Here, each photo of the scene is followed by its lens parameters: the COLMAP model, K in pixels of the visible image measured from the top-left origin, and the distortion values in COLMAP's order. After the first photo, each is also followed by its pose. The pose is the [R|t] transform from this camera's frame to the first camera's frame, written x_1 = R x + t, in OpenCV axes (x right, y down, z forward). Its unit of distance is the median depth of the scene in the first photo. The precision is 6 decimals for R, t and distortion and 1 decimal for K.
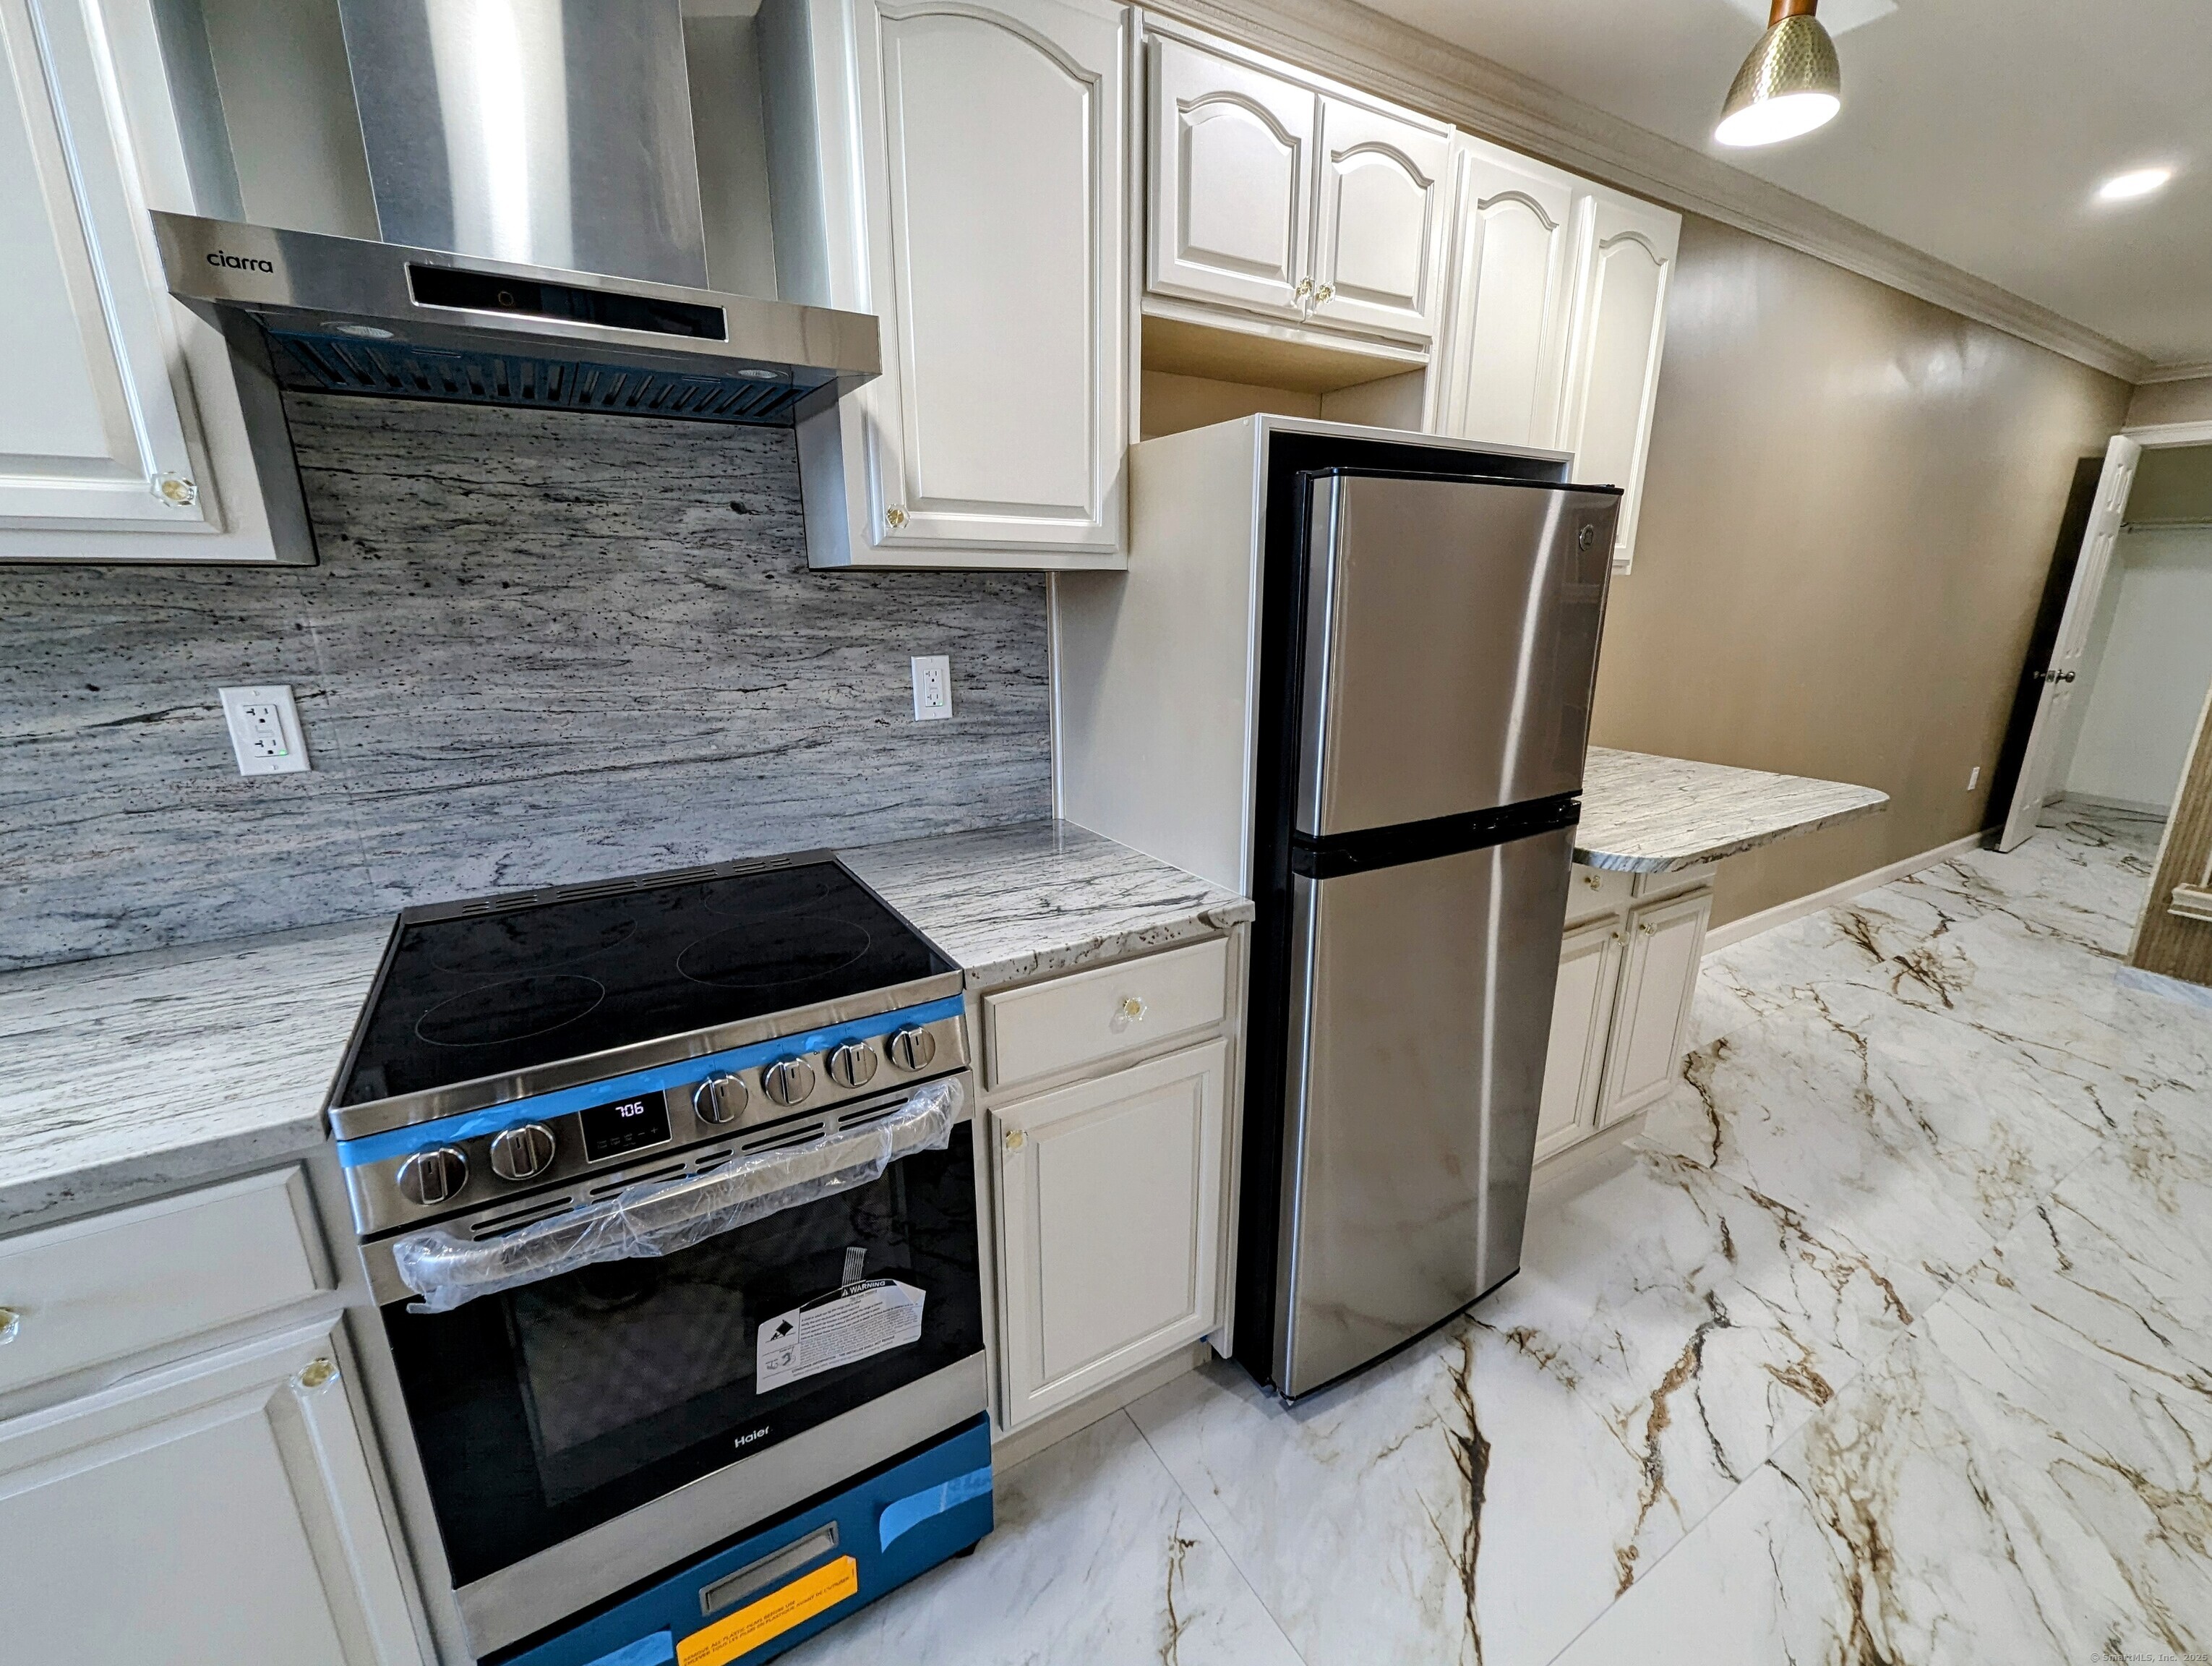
lens RADIAL K [[912.5, 0, 1115.1], [0, 912.5, 846.5], [0, 0, 1]] dist [0.012157, -0.005594]
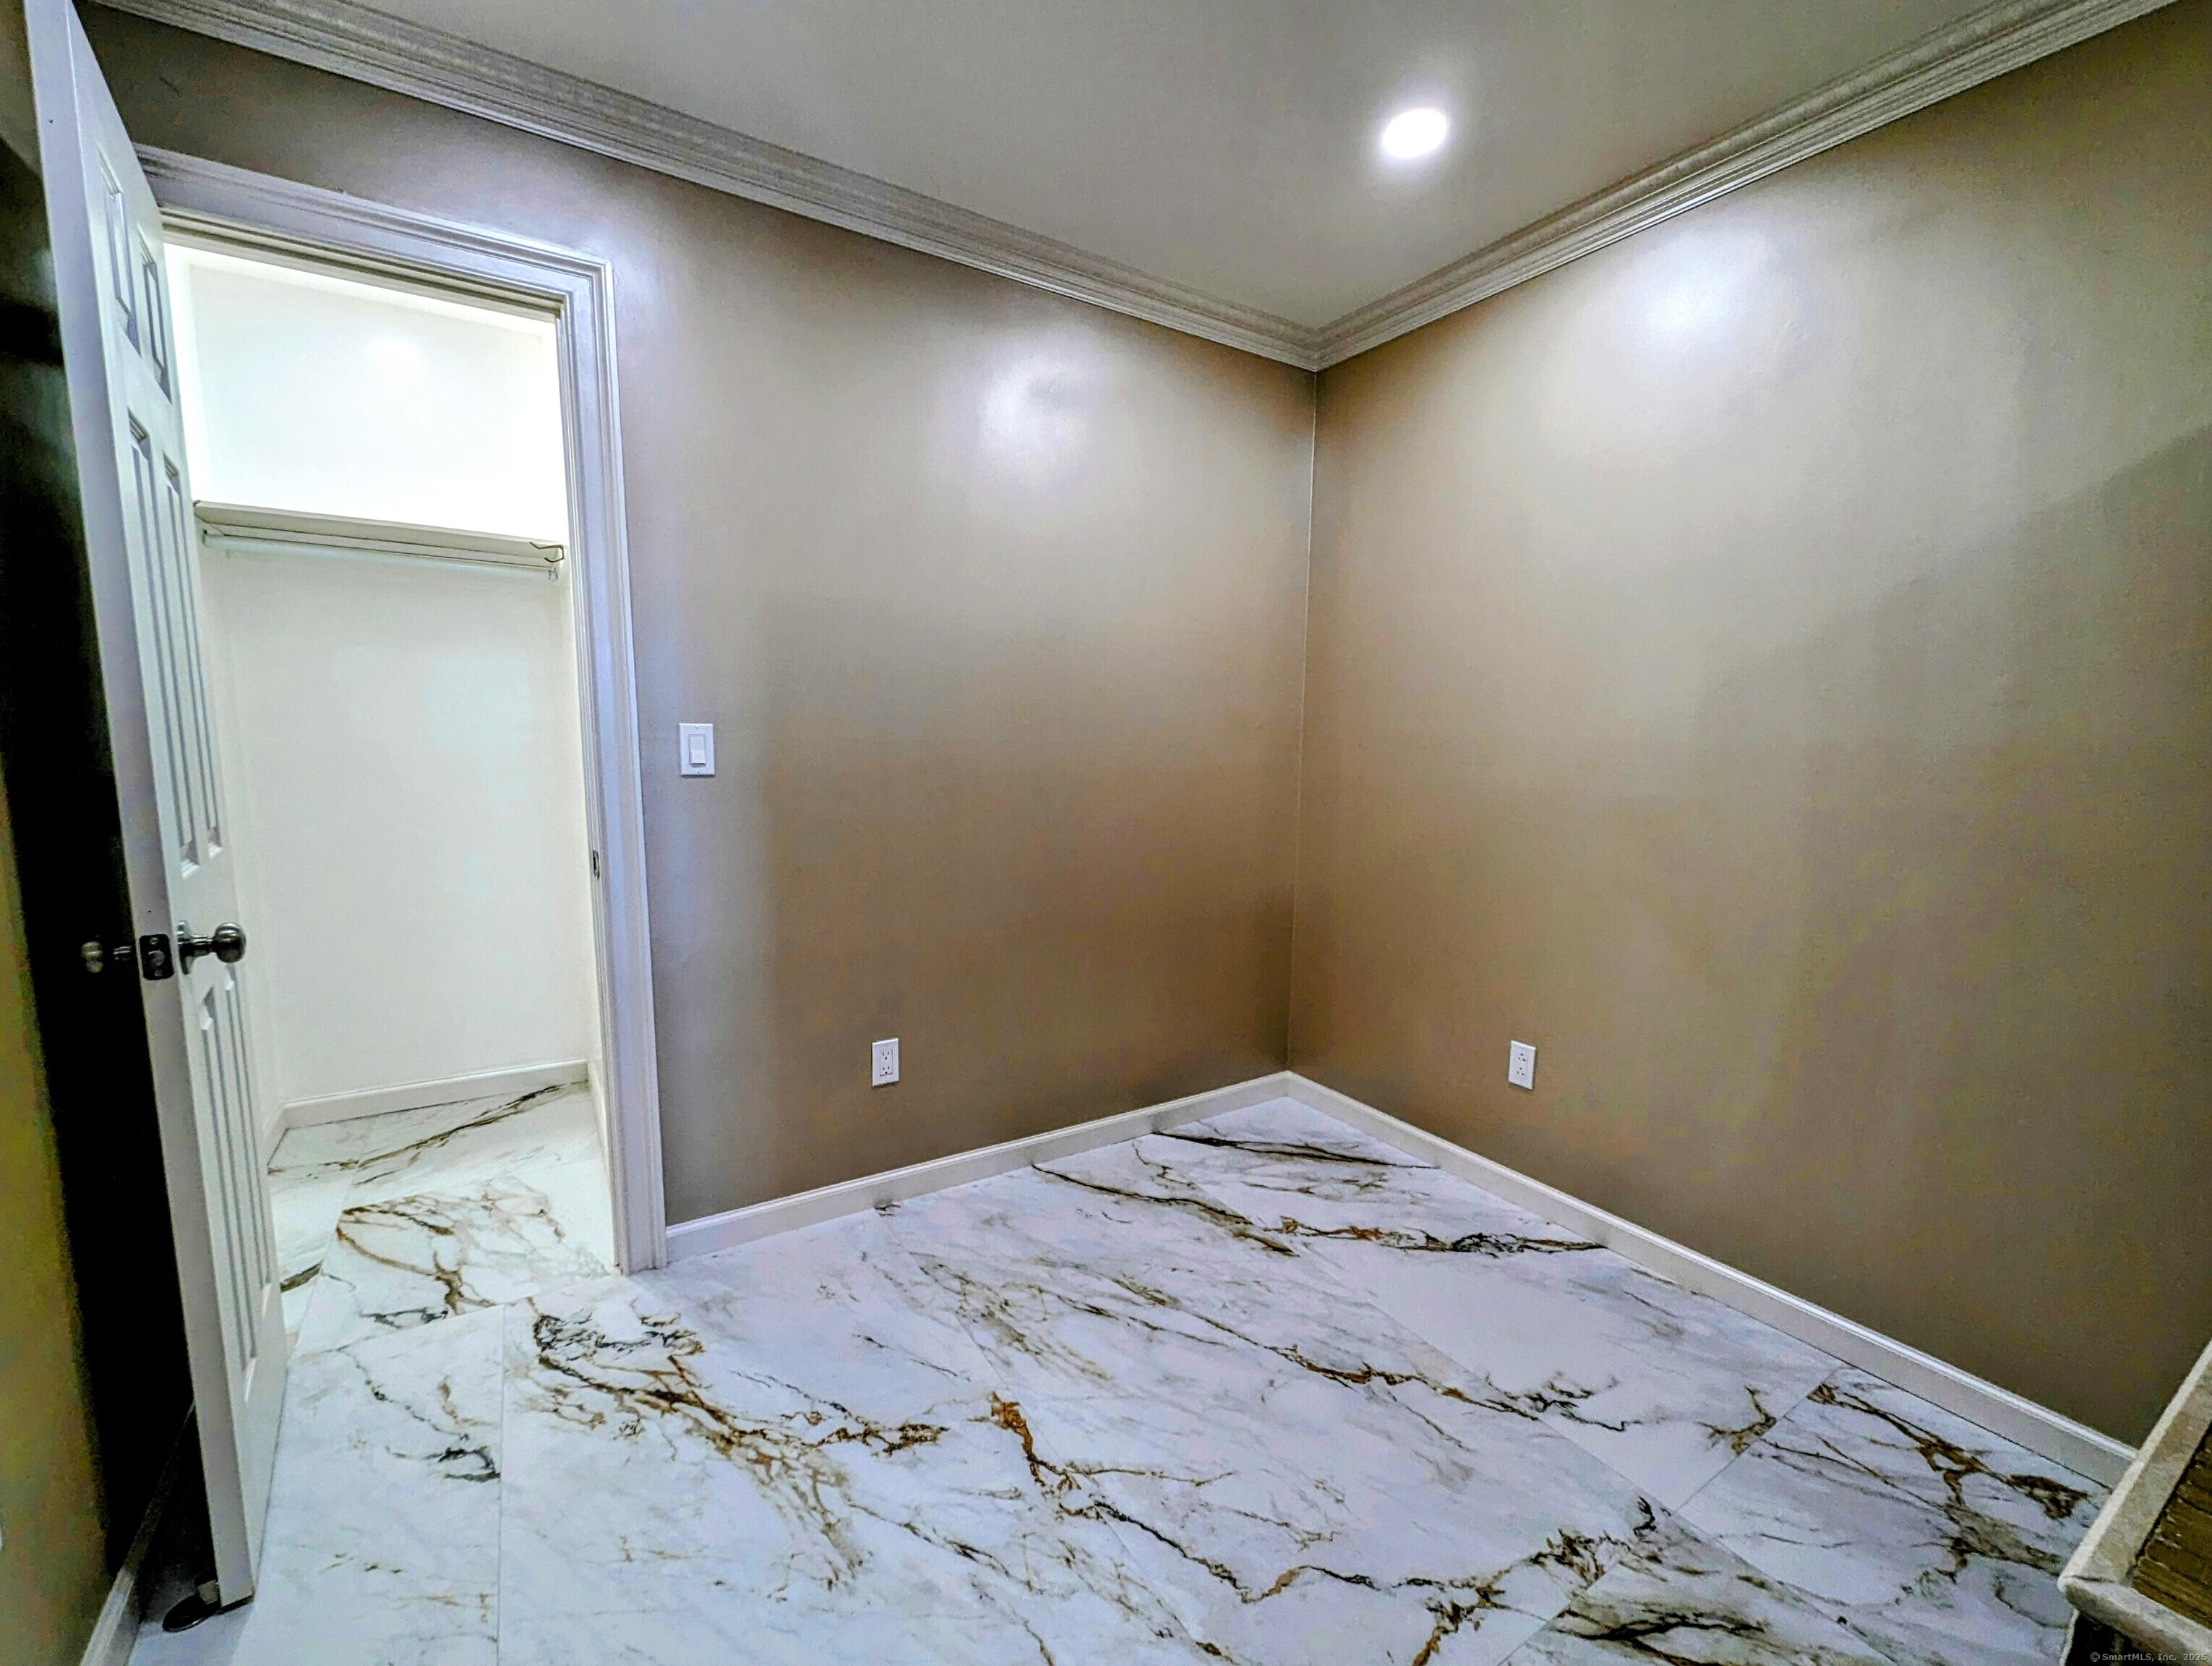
lens RADIAL K [[915.9, 0, 1110.4], [0, 915.9, 846.0], [0, 0, 1]] dist [0.002211, 0.000904]
pose [[-0.029265, -0.129173, 0.991190, 2.200305], [0.260266, 0.956426, 0.132327, -0.517357], [-0.965093, 0.261846, 0.005629, 2.123106]]
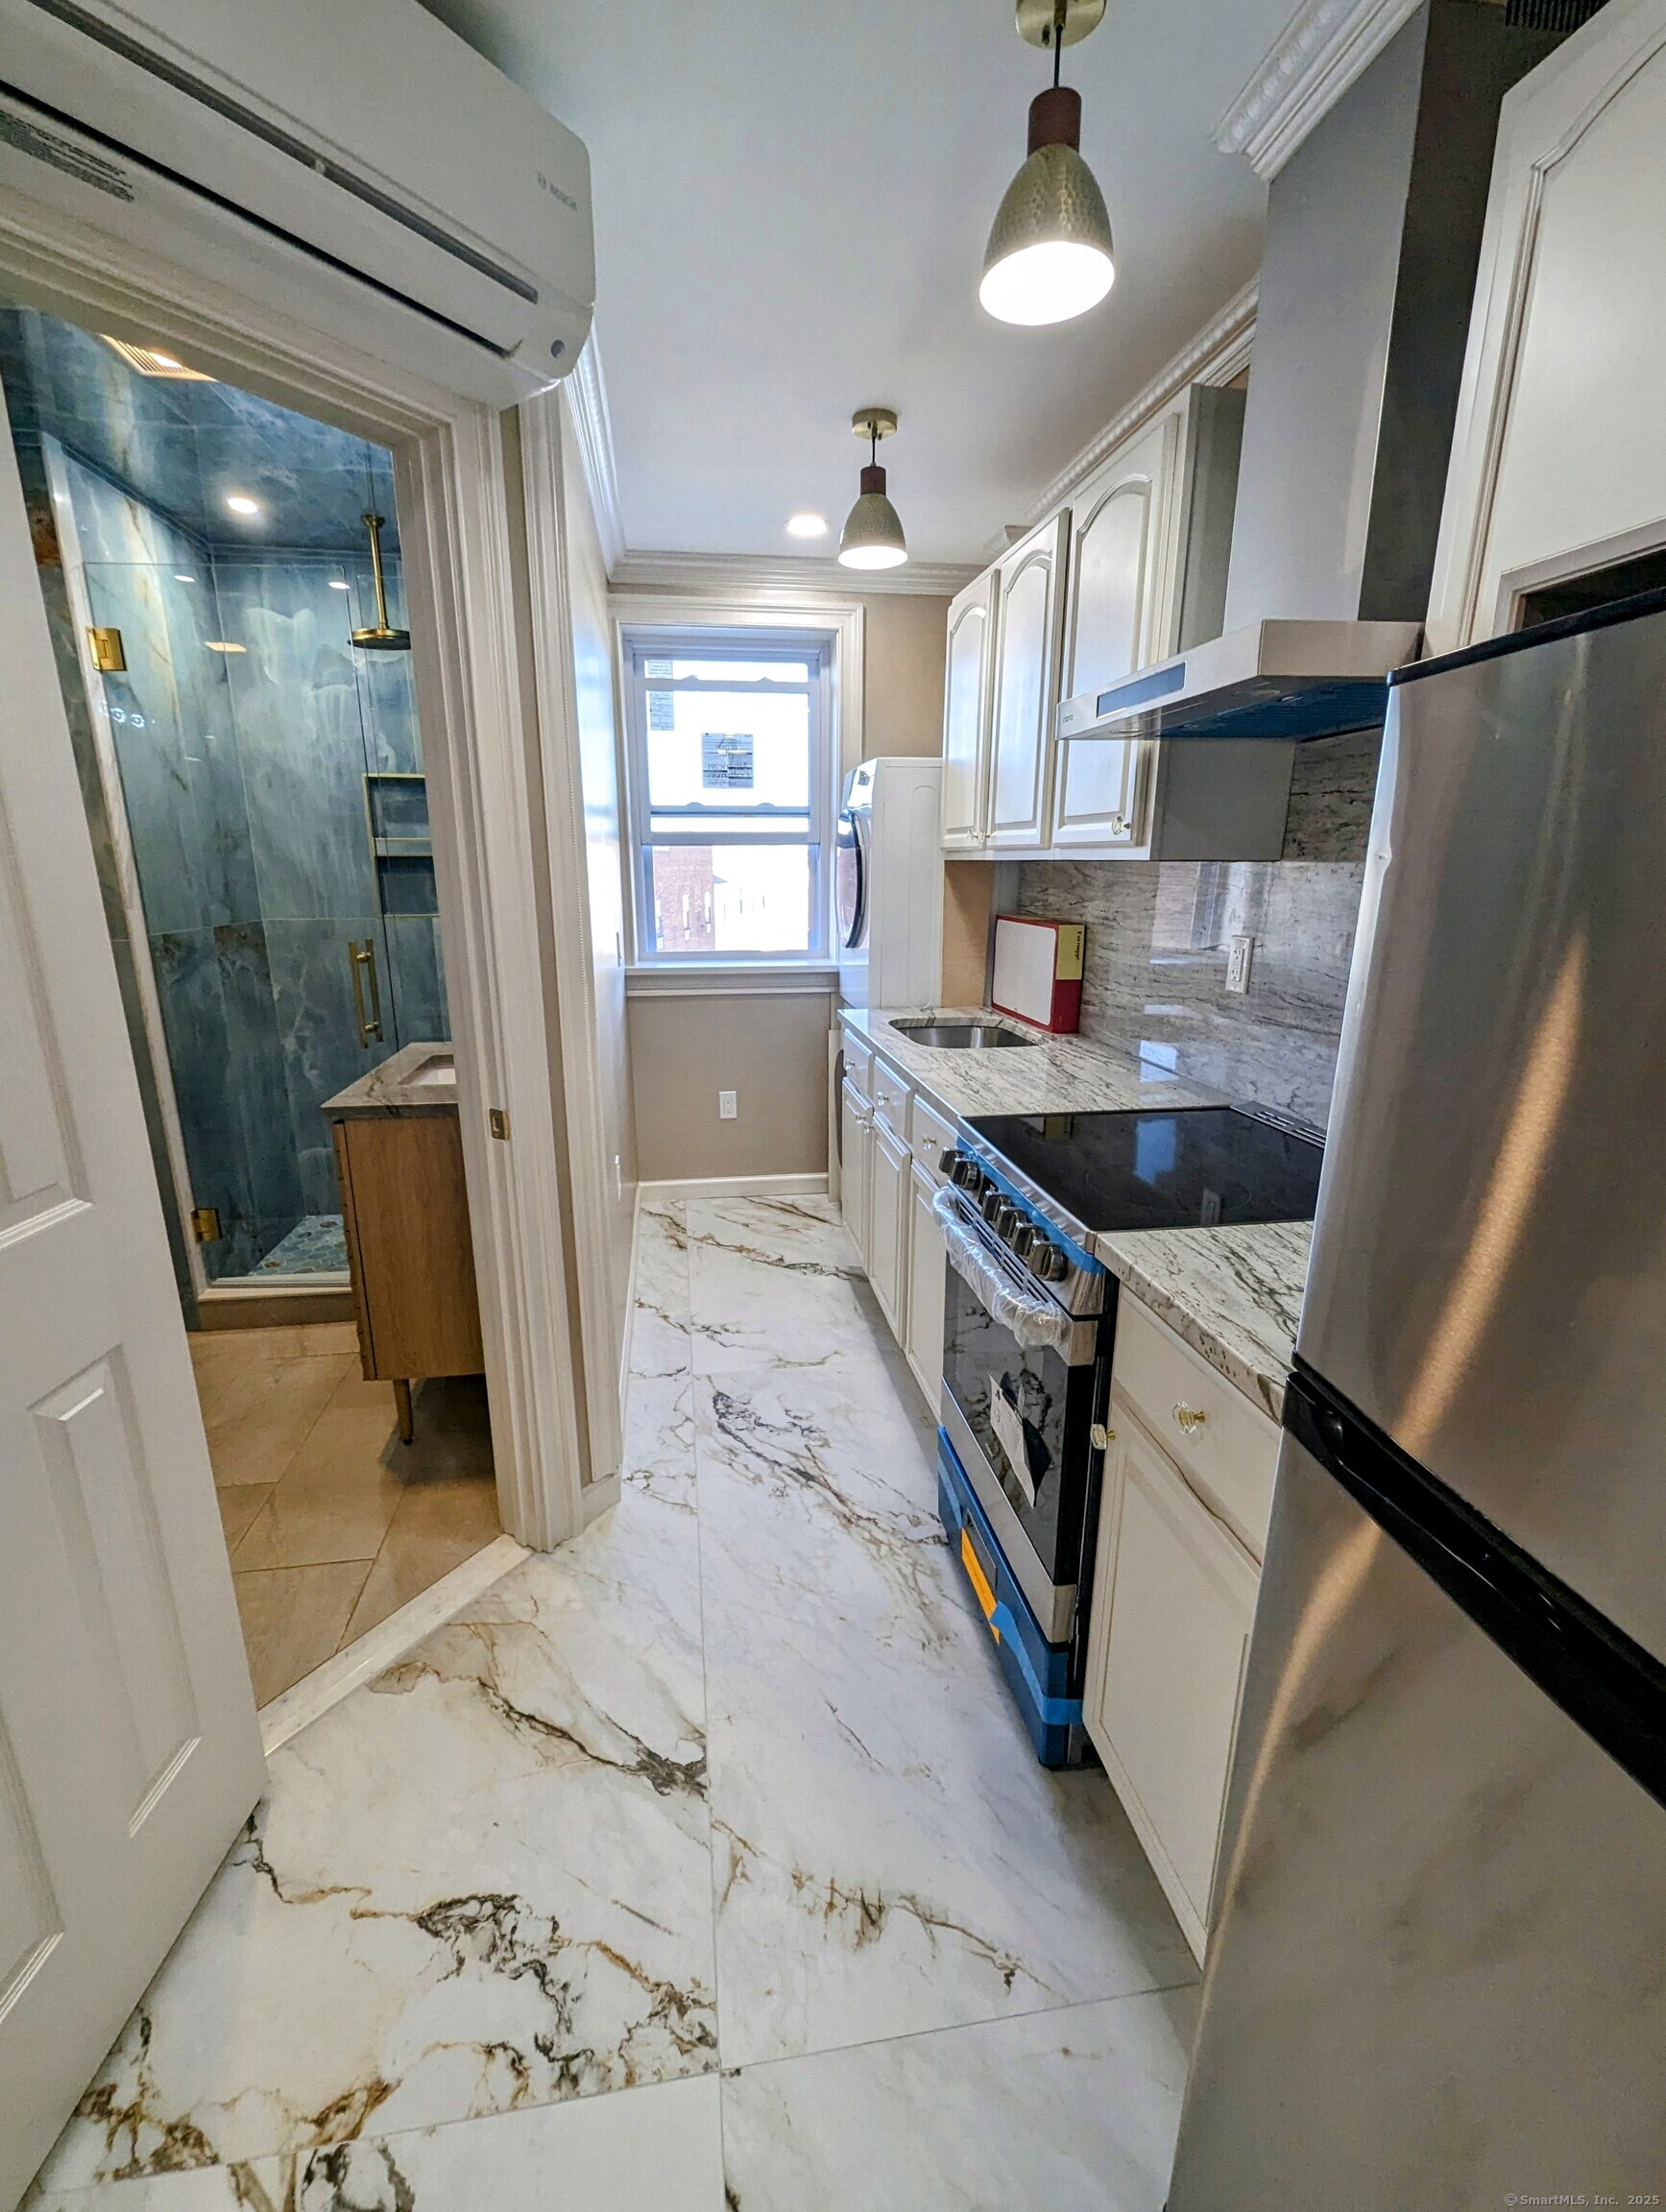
lens RADIAL K [[948.0, 0, 814.6], [0, 948.0, 1113.4], [0, 0, 1]] dist [0.001042, 0.000079]
pose [[-0.391358, 0.238381, -0.888827, 0.639824], [-0.249357, 0.902260, 0.351777, -0.211605], [0.885811, 0.359306, -0.293664, 0.683470]]
